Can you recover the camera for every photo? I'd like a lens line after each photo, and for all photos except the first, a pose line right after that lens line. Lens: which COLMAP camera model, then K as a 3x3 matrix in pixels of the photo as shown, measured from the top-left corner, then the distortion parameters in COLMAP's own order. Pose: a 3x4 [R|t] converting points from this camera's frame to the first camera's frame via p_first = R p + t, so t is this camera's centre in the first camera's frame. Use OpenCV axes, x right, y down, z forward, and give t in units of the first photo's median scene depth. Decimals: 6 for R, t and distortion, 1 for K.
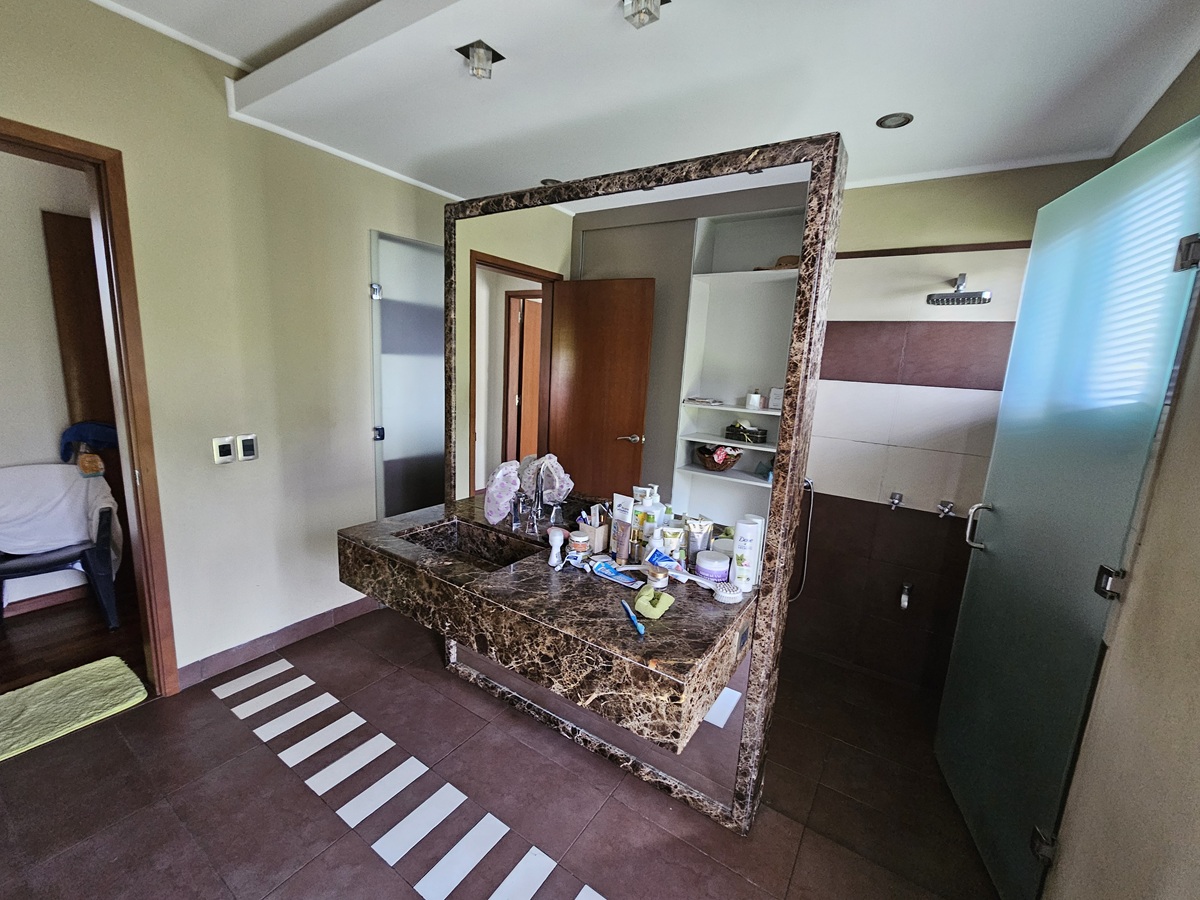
lens RADIAL K [[487.3, 0, 603.8], [0, 487.3, 453.2], [0, 0, 1]] dist [-0.000494, -0.000025]
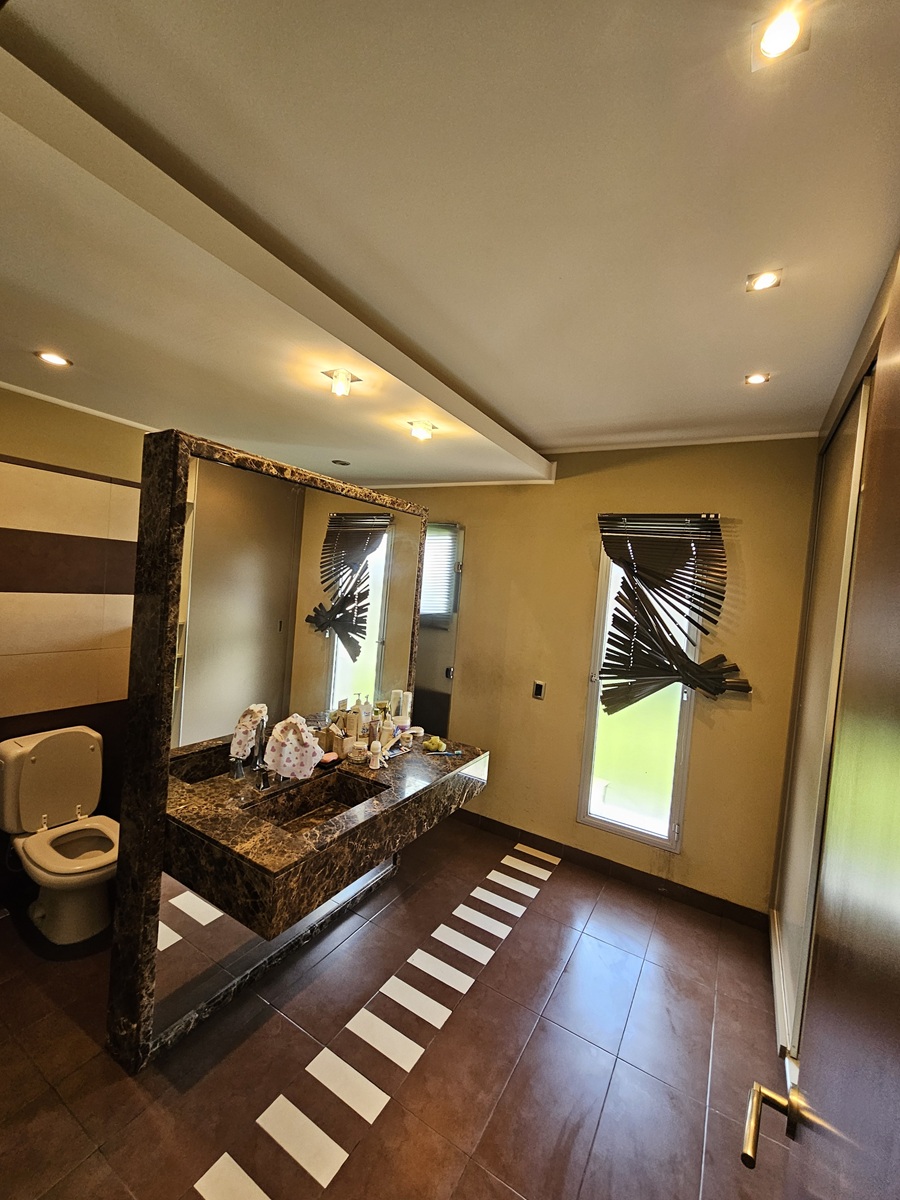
lens RADIAL K [[493.8, 0, 439.6], [0, 493.8, 592.2], [0, 0, 1]] dist [-0.019933, 0.005703]
pose [[-0.021663, -0.080347, 0.996532, -1.227867], [0.095170, 0.992073, 0.082057, -0.301877], [-0.995225, 0.096617, -0.013845, 0.681352]]
